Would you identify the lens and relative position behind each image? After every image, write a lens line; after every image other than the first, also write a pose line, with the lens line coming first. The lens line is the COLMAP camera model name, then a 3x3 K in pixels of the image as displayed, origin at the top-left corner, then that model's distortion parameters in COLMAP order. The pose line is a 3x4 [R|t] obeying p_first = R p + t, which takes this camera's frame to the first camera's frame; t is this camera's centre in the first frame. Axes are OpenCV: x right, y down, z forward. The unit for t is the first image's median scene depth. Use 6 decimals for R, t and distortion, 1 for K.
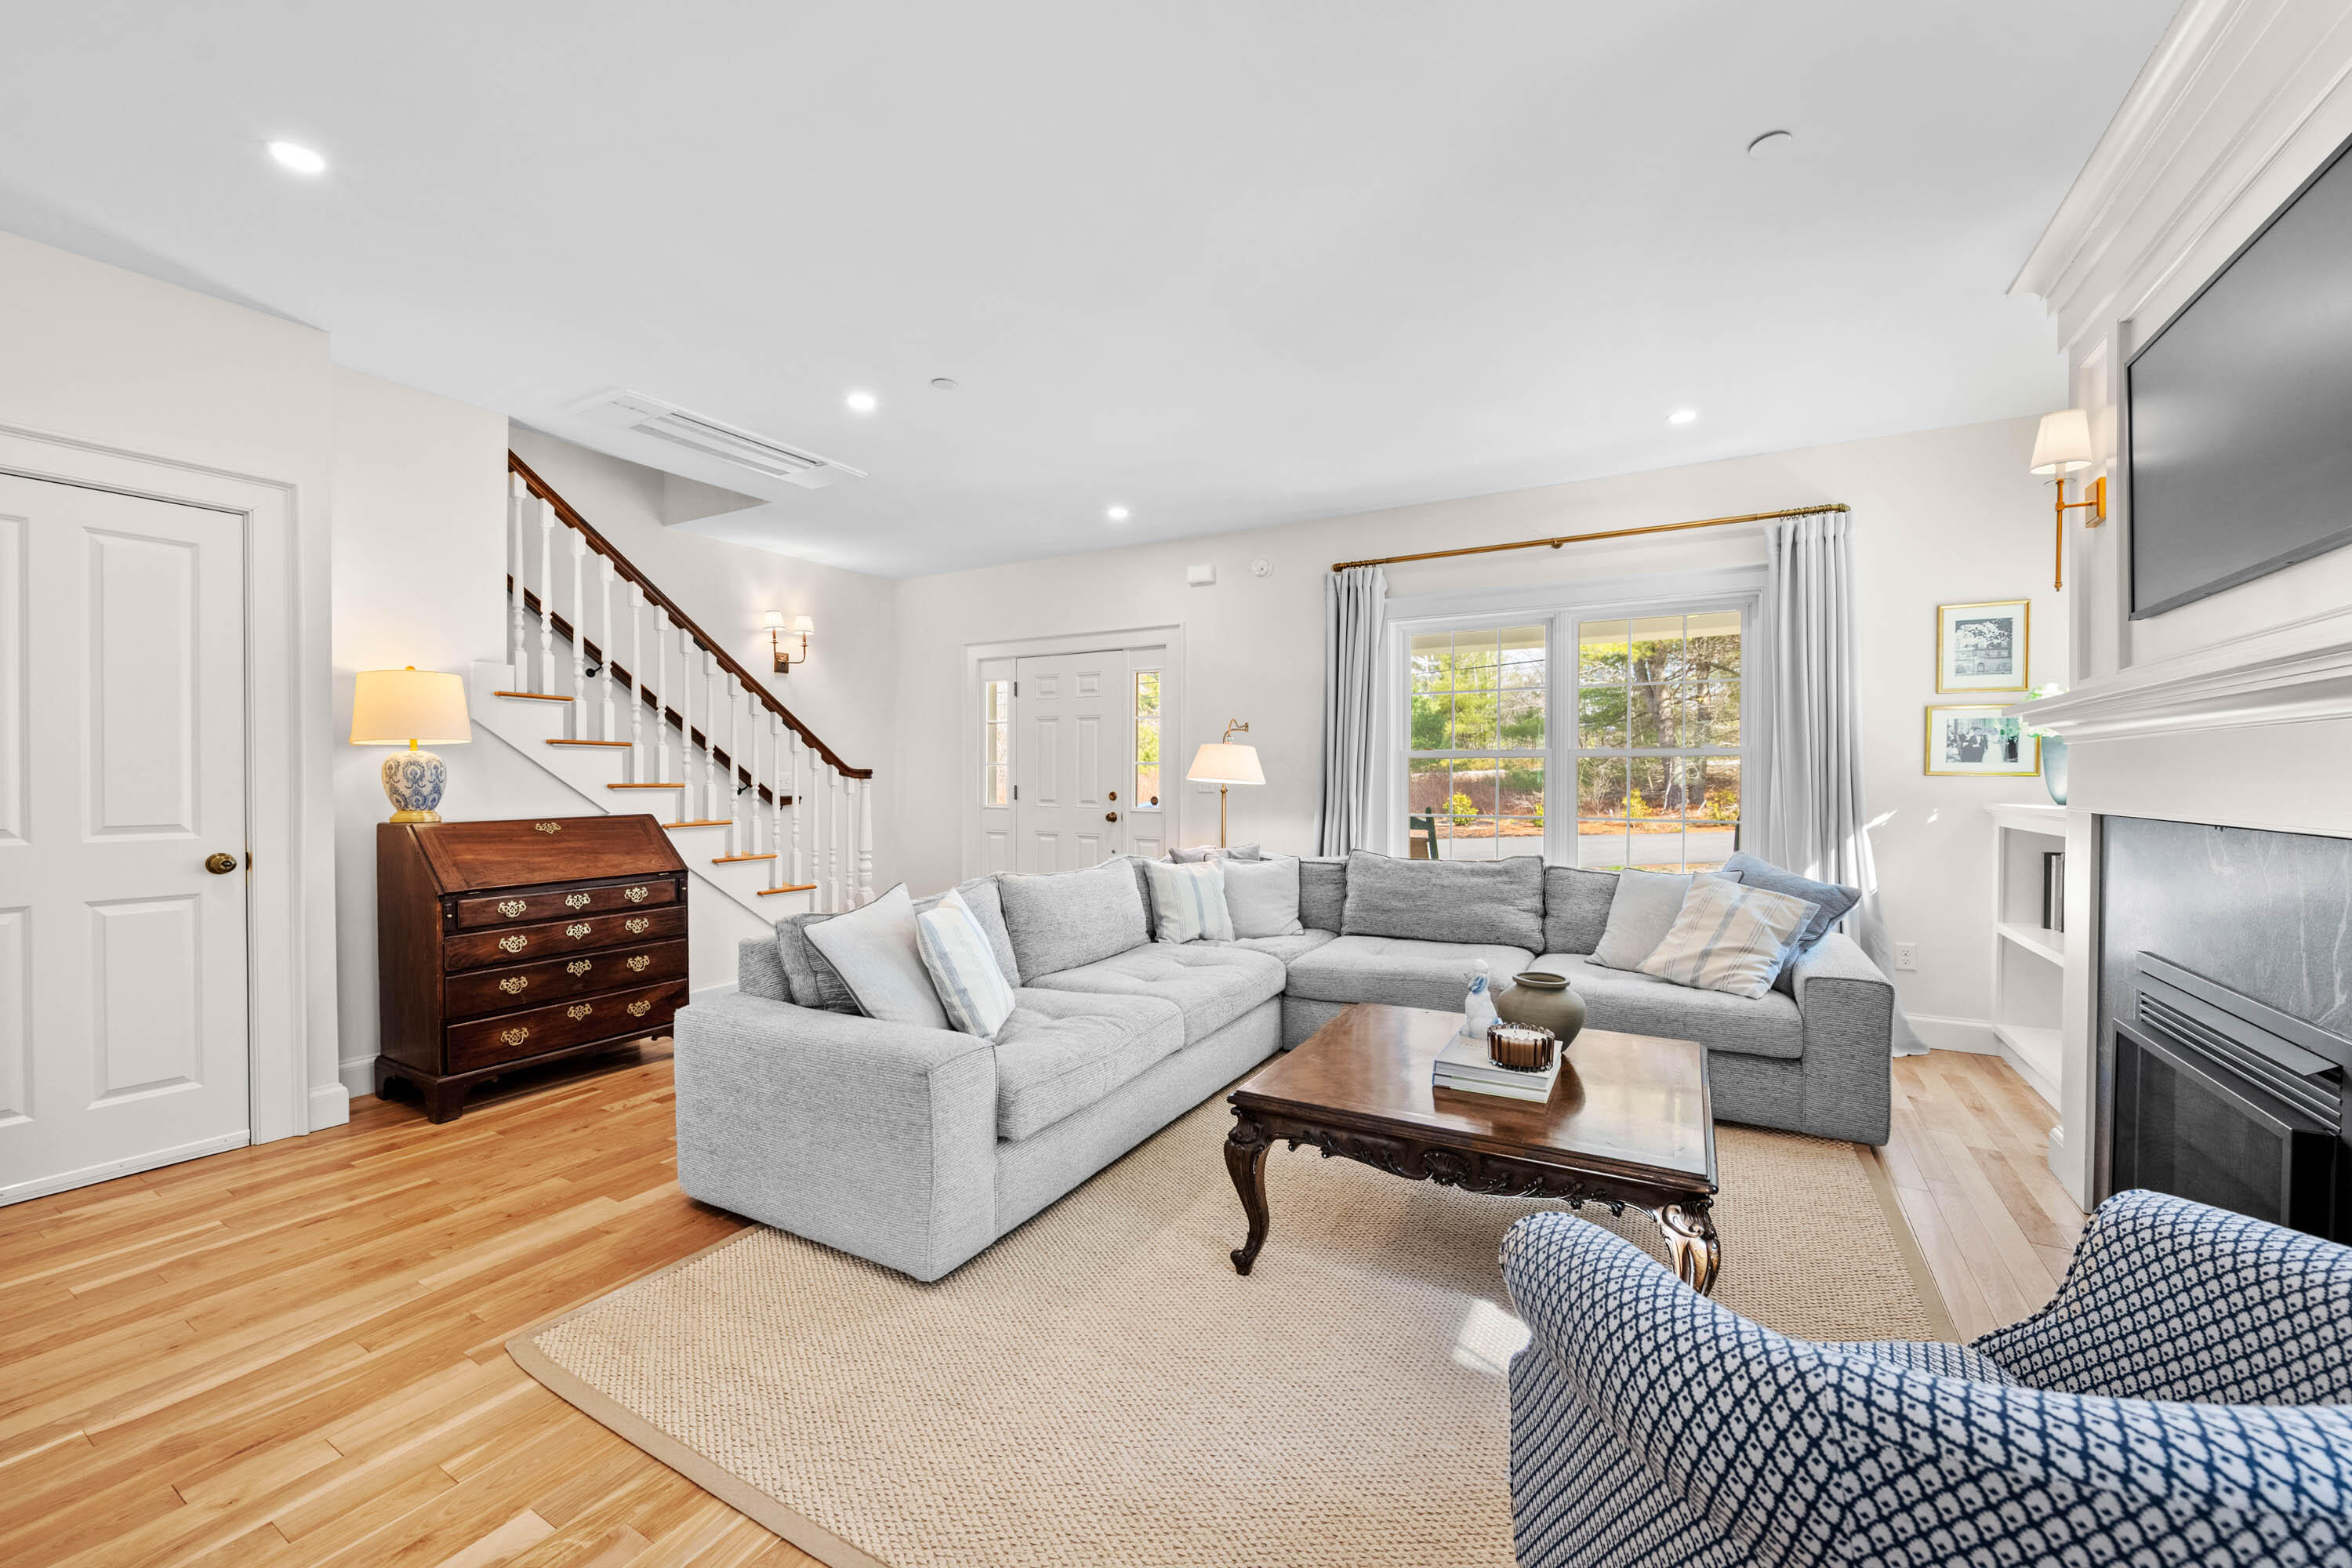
lens RADIAL K [[930.9, 0, 1175.9], [0, 930.9, 760.0], [0, 0, 1]] dist [-0.003621, -0.000317]
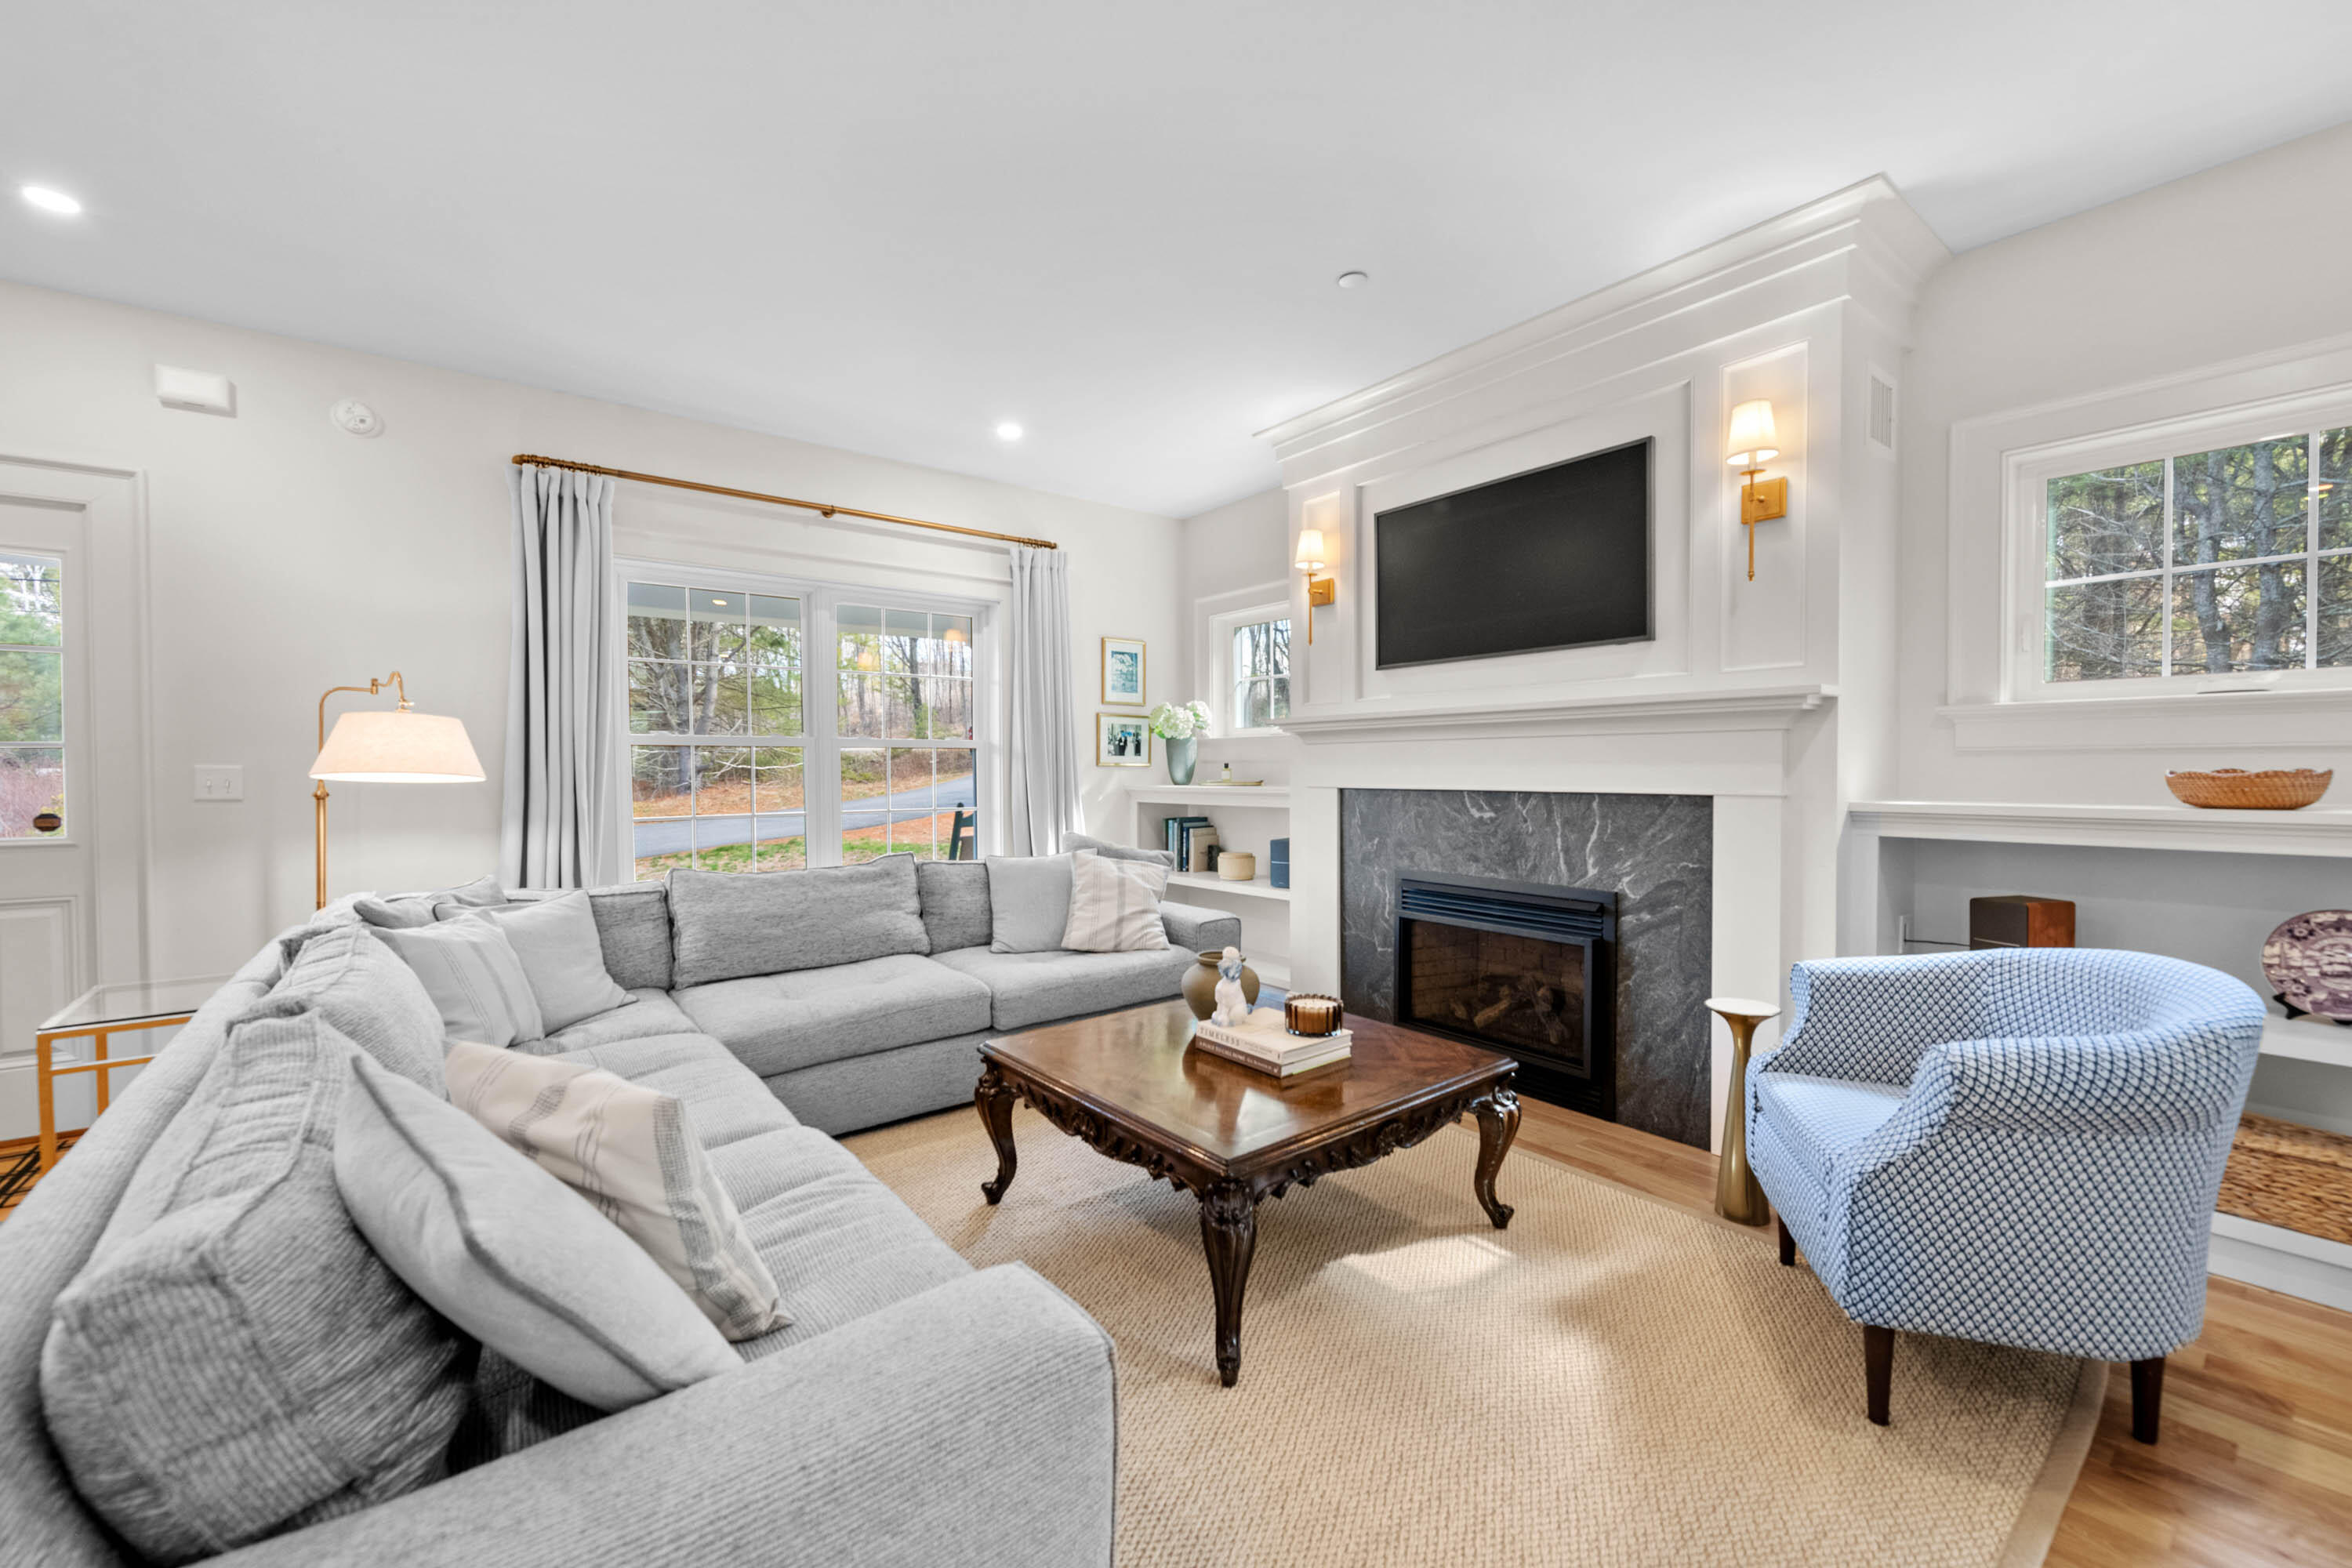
lens RADIAL K [[930.9, 0, 1175.9], [0, 930.9, 760.0], [0, 0, 1]] dist [-0.003621, -0.000317]
pose [[0.370016, 0.005896, 0.929007, -0.380626], [-0.009126, 0.999955, -0.002711, 0.011470], [-0.928980, -0.007475, 0.370053, 0.422368]]
